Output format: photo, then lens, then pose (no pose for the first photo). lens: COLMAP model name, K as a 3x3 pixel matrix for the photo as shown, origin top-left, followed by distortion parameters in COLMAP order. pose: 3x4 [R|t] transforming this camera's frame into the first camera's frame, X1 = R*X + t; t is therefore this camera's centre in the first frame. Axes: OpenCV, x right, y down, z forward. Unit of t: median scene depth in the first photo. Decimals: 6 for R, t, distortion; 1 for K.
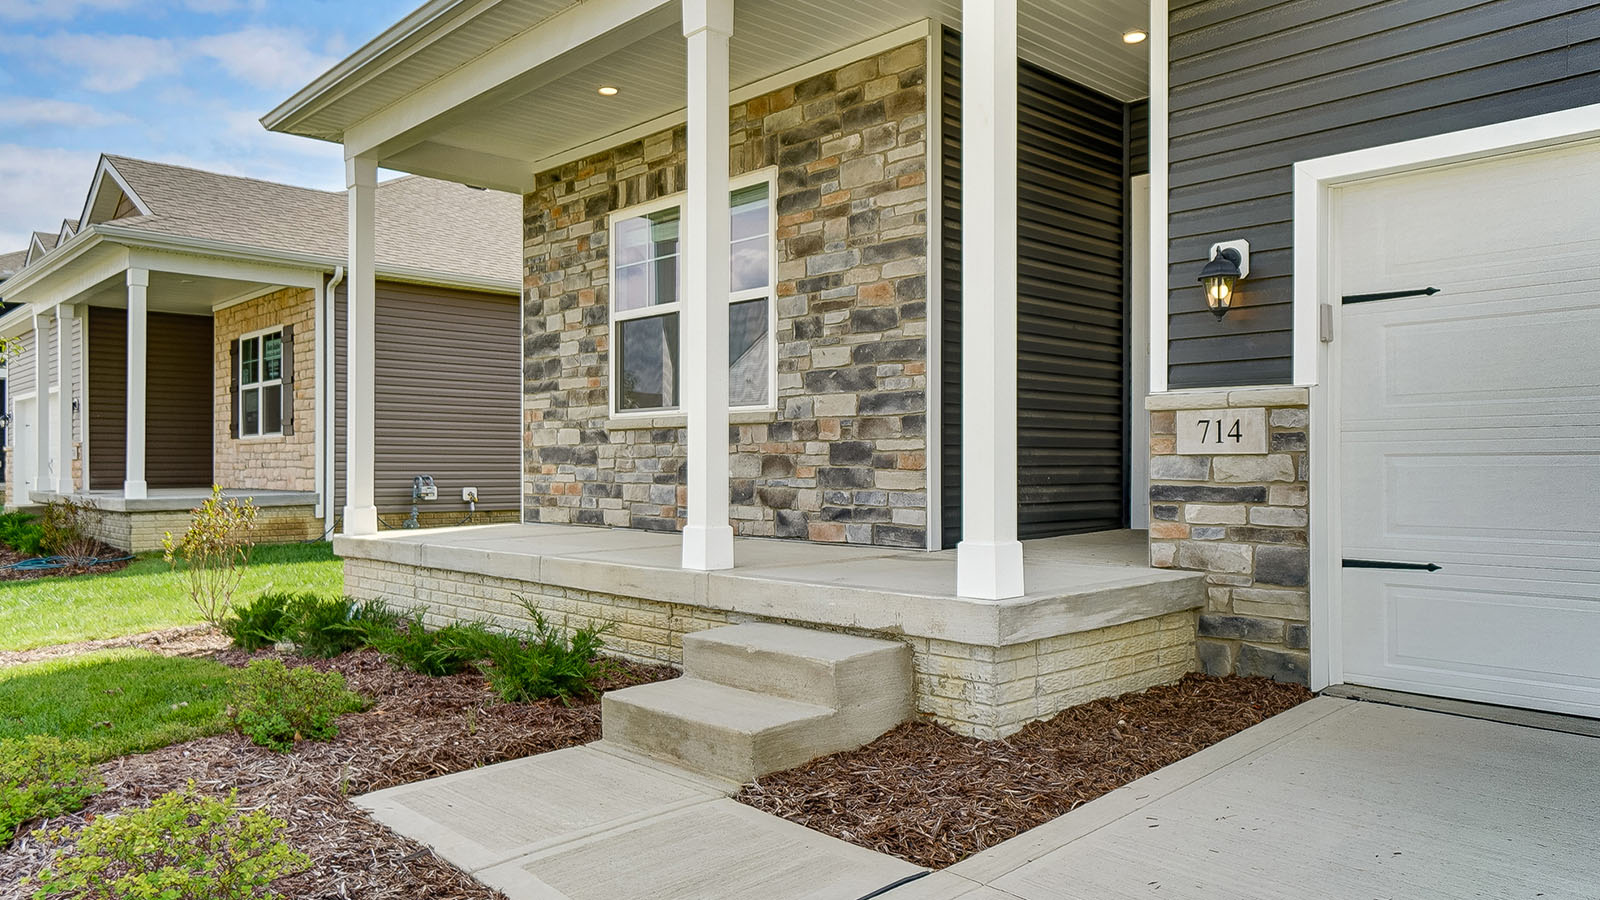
lens RADIAL K [[1123.1, 0, 779.2], [0, 1123.1, 463.0], [0, 0, 1]] dist [0.004692, 0.001026]
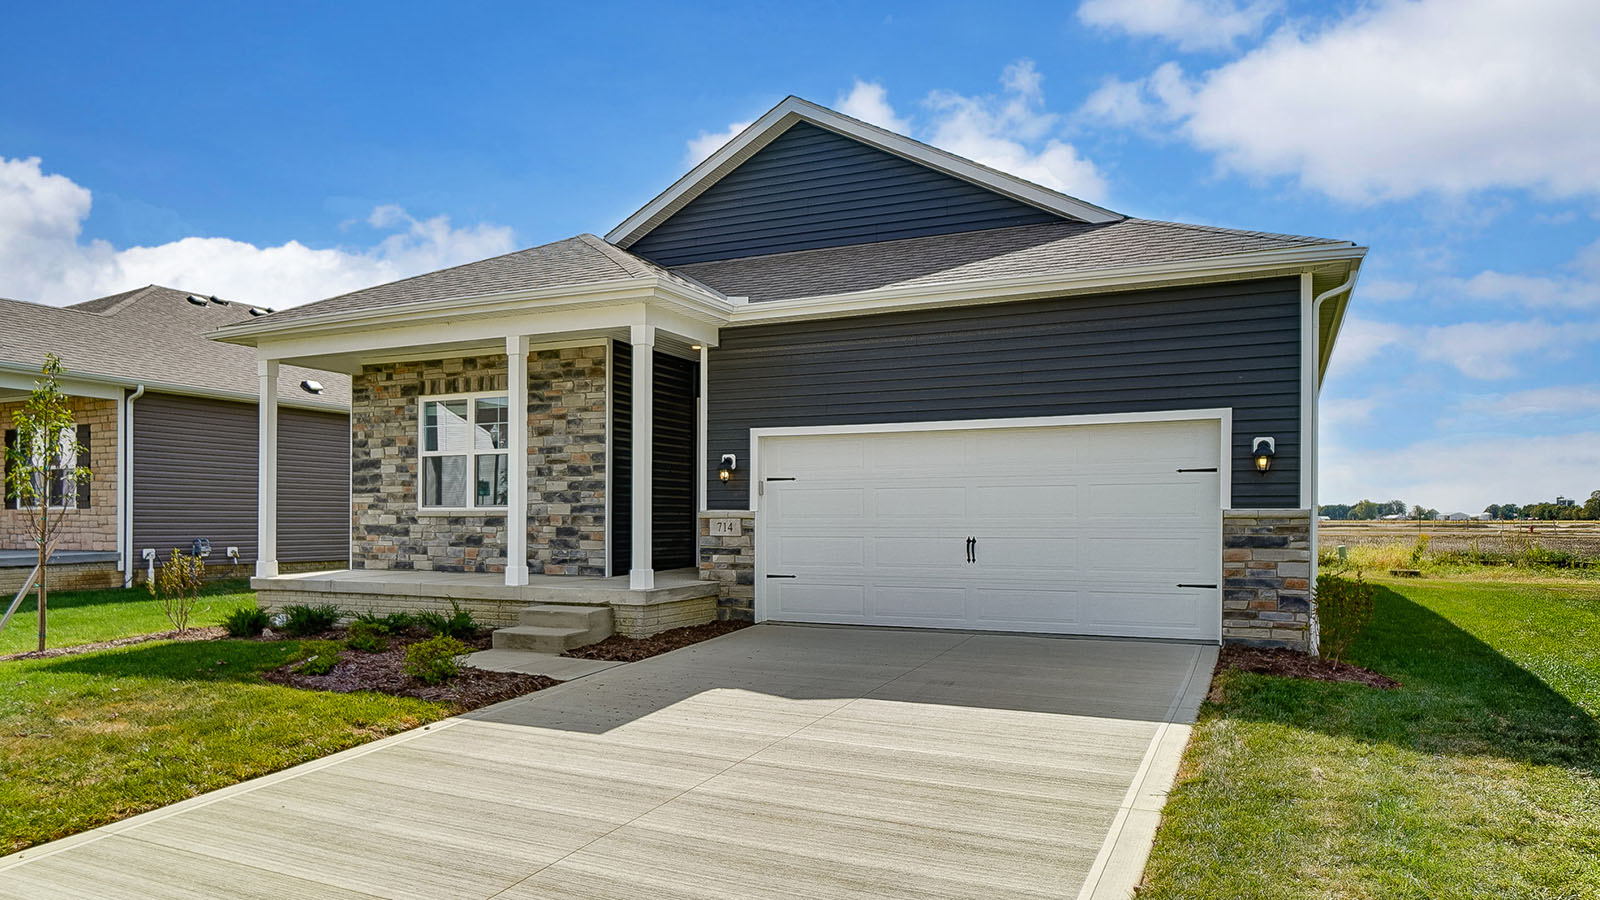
lens RADIAL K [[1014.4, 0, 779.6], [0, 1014.4, 522.3], [0, 0, 1]] dist [0.003109, 0.000601]
pose [[0.932470, 0.002699, 0.361237, -0.248370], [-0.003968, 0.999988, 0.002770, -0.033896], [-0.361225, -0.004016, 0.932470, -0.905666]]
